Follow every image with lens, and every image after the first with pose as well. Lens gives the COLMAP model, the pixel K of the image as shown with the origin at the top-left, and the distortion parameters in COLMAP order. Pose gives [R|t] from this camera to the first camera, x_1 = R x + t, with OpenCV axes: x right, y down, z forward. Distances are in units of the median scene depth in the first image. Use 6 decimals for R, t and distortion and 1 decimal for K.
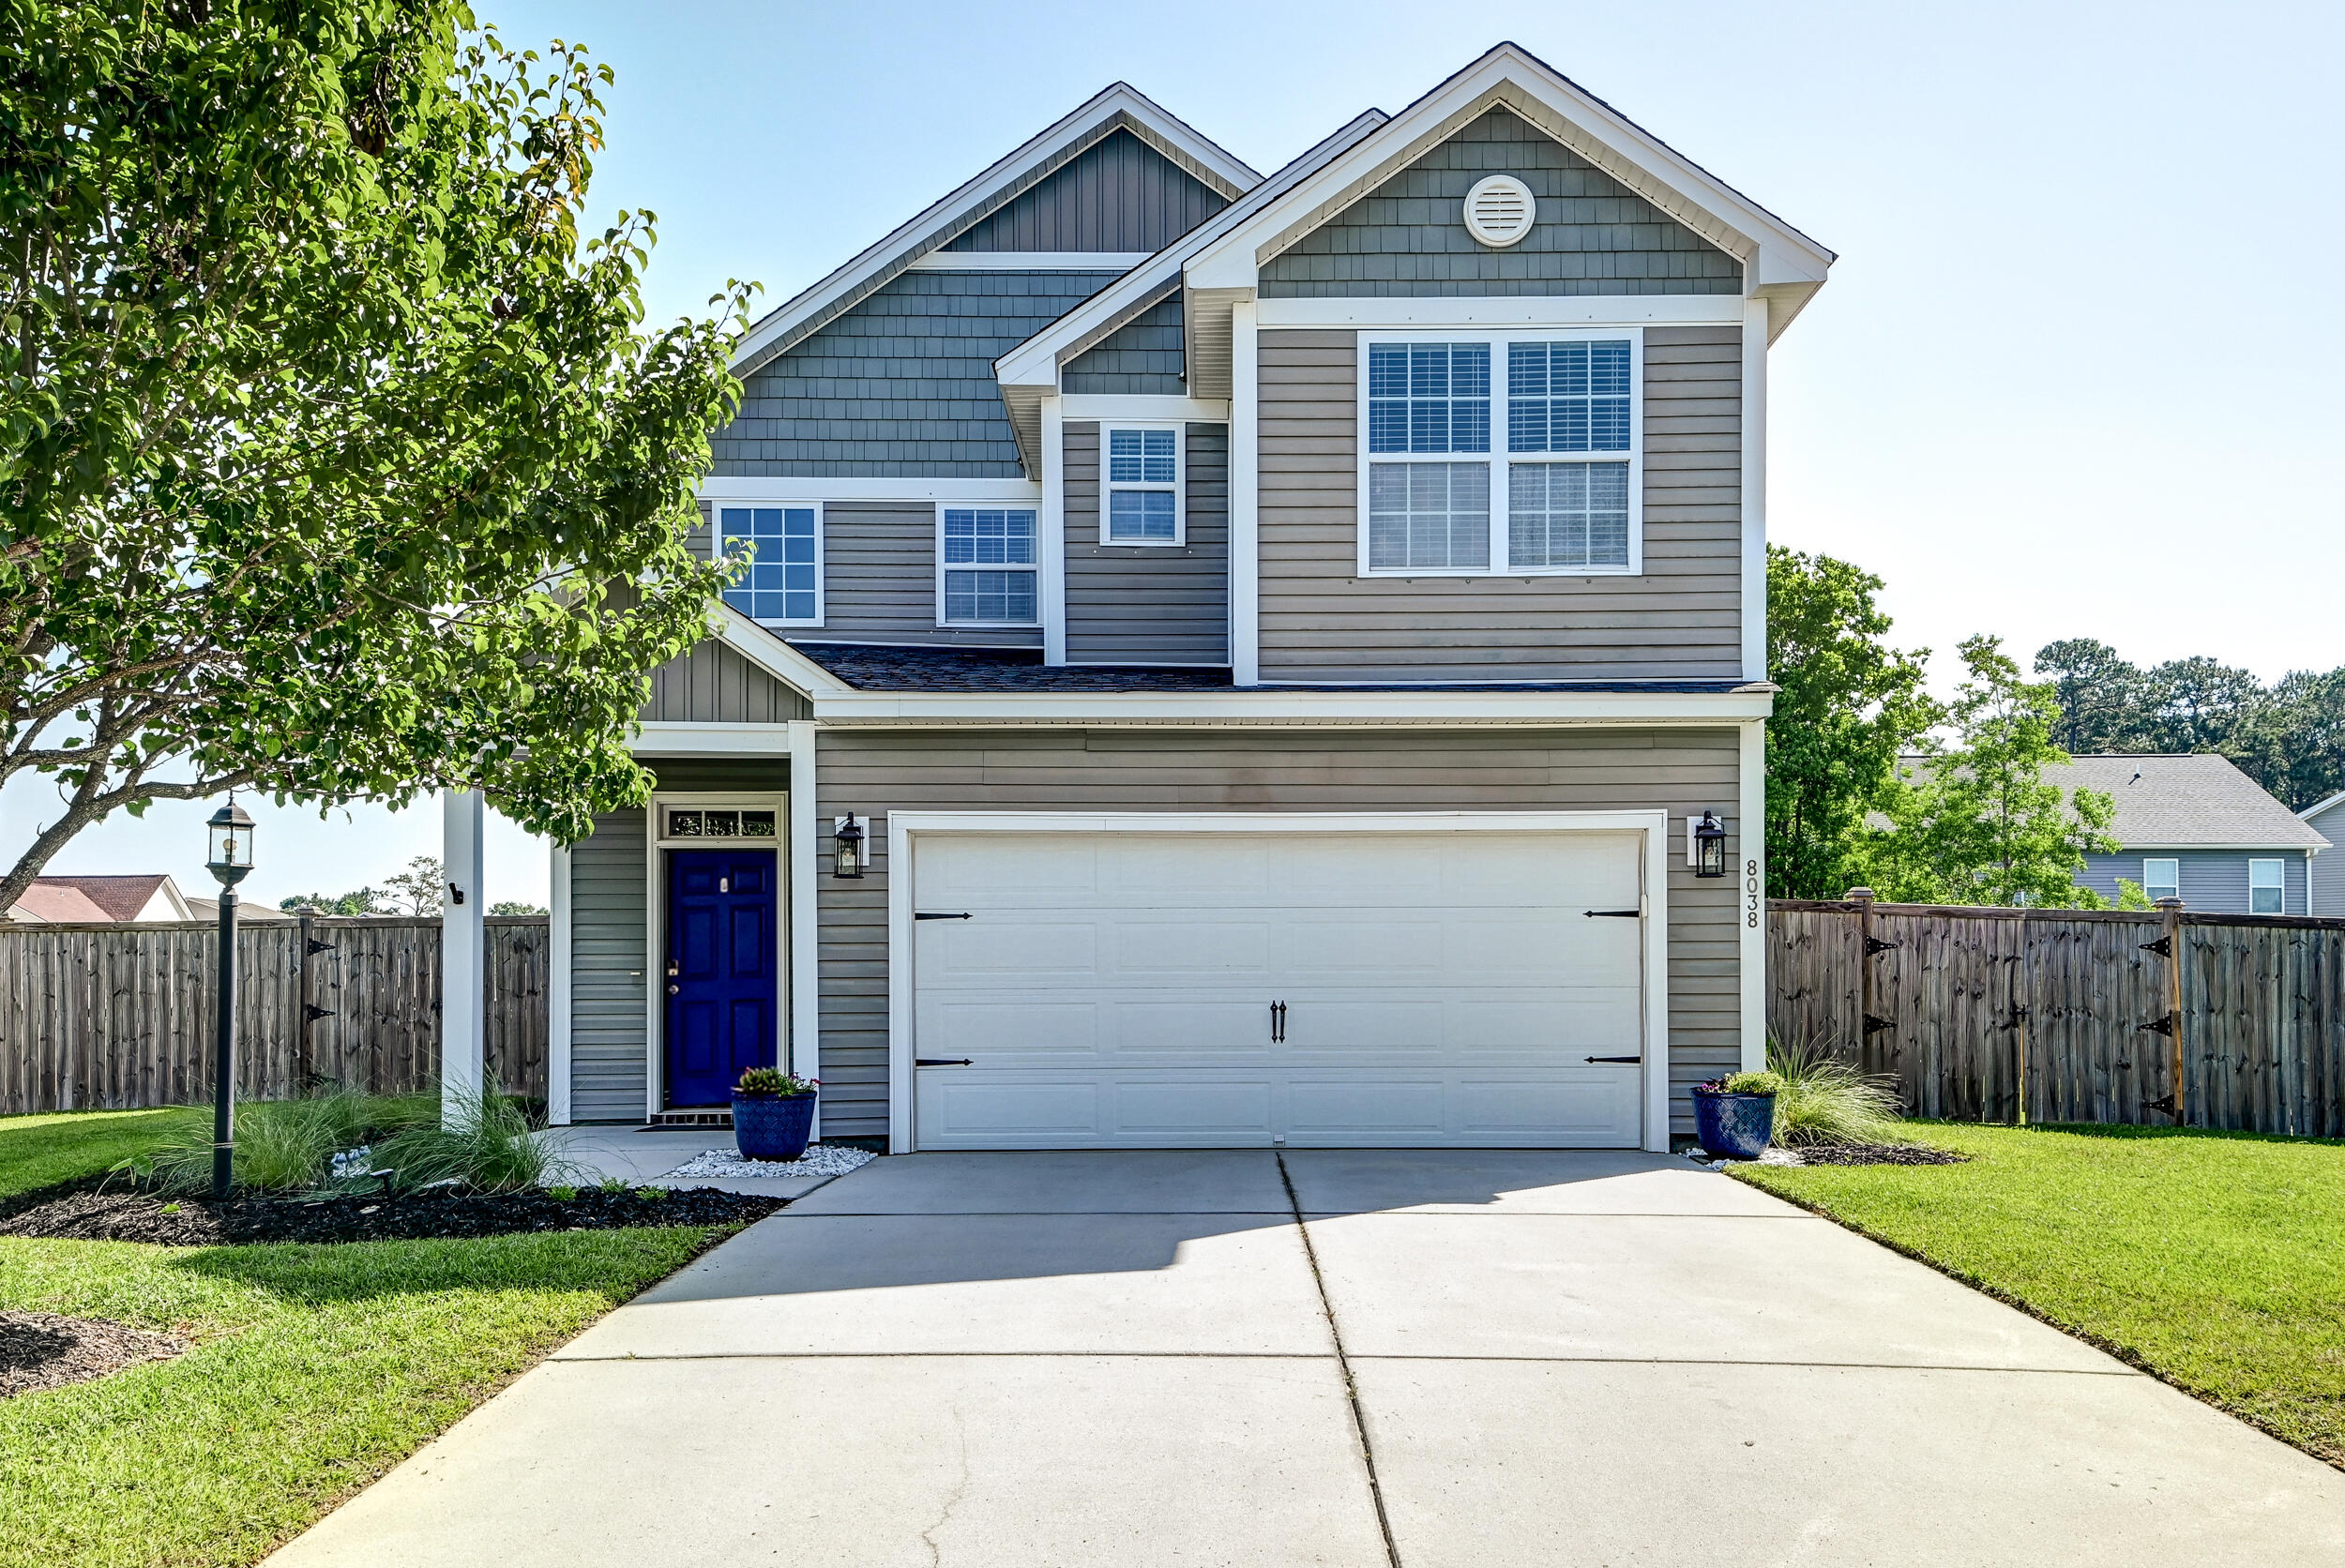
lens RADIAL K [[1959.9, 0, 1182.9], [0, 1959.9, 871.1], [0, 0, 1]] dist [0.084918, 0.003170]
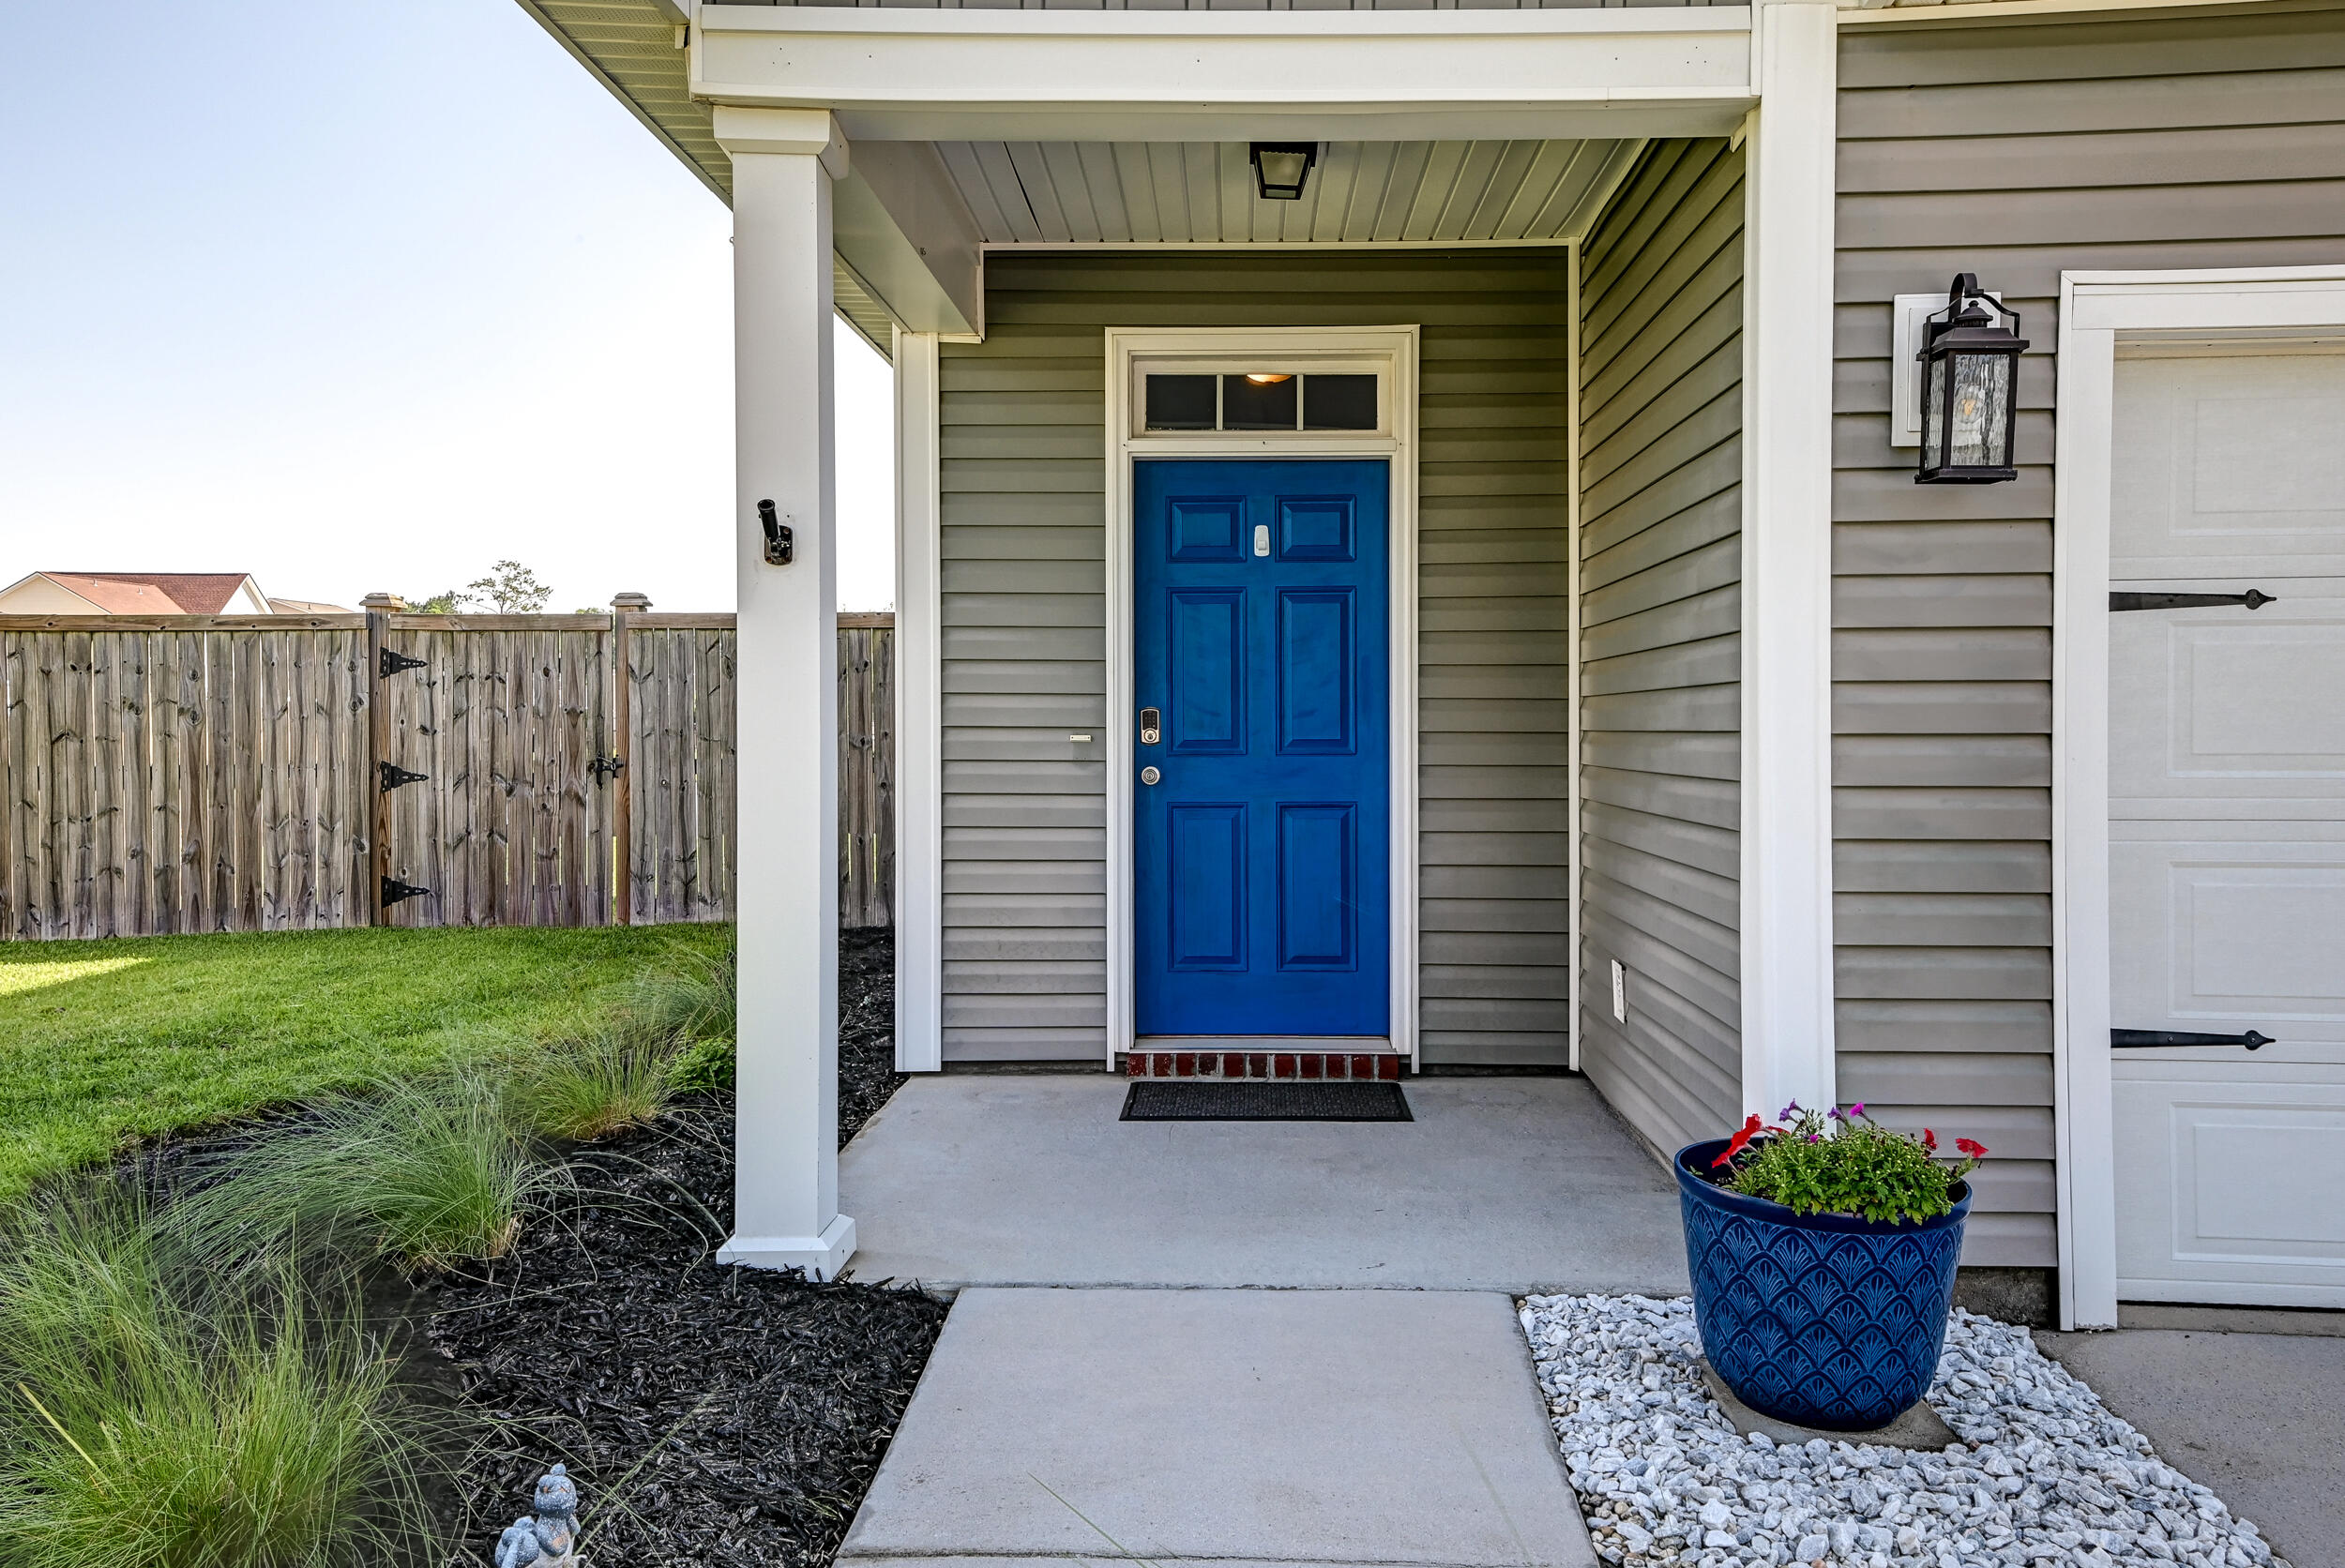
lens RADIAL K [[1927.6, 0, 1169.3], [0, 1927.6, 685.4], [0, 0, 1]] dist [0.071420, 0.010885]
pose [[0.999261, 0.010090, -0.037082, -0.237572], [-0.008253, 0.998747, 0.049356, 0.018421], [0.037534, -0.049014, 0.998093, 0.556337]]
